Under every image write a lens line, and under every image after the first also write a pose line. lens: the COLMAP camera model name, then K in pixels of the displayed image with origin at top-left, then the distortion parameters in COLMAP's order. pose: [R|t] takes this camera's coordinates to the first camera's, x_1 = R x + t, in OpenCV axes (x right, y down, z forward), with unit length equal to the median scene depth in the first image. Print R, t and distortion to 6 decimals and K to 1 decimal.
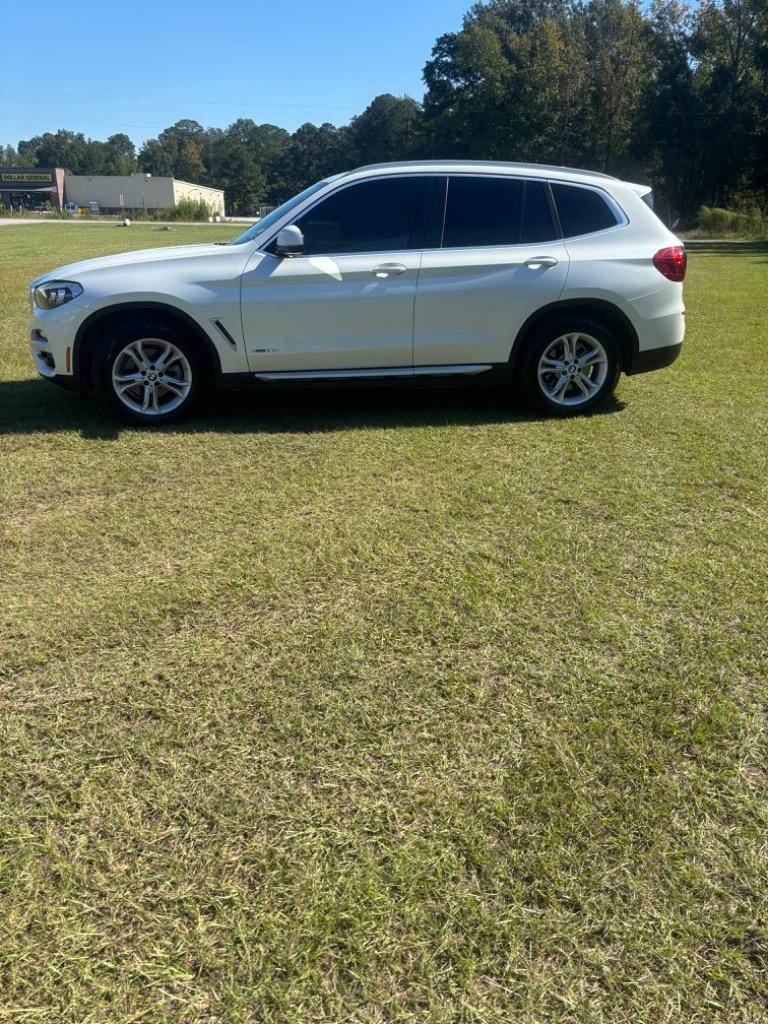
lens RADIAL K [[761.0, 0, 384.0], [0, 761.0, 512.0], [0, 0, 1]] dist [0.085191, -0.106650]
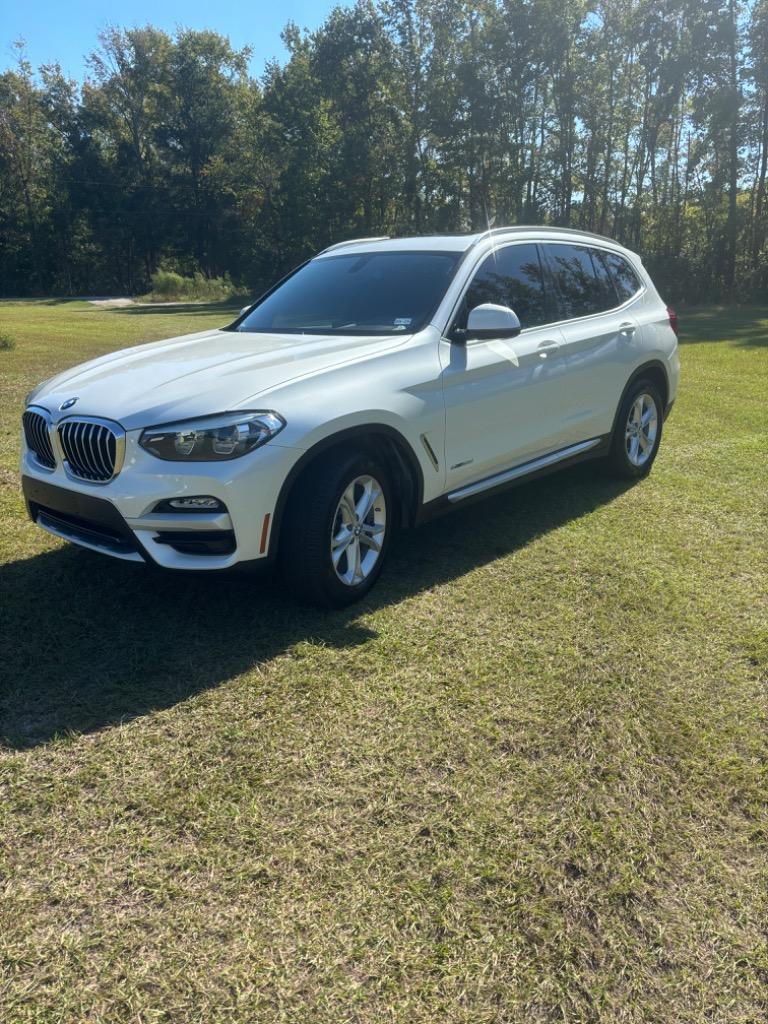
lens RADIAL K [[761.0, 0, 384.0], [0, 761.0, 512.0], [0, 0, 1]] dist [0.085191, -0.106650]
pose [[0.774844, -0.211562, 0.595700, -0.654058], [0.255738, 0.966687, 0.010672, -0.184080], [-0.578114, 0.144074, 0.803136, 0.415666]]
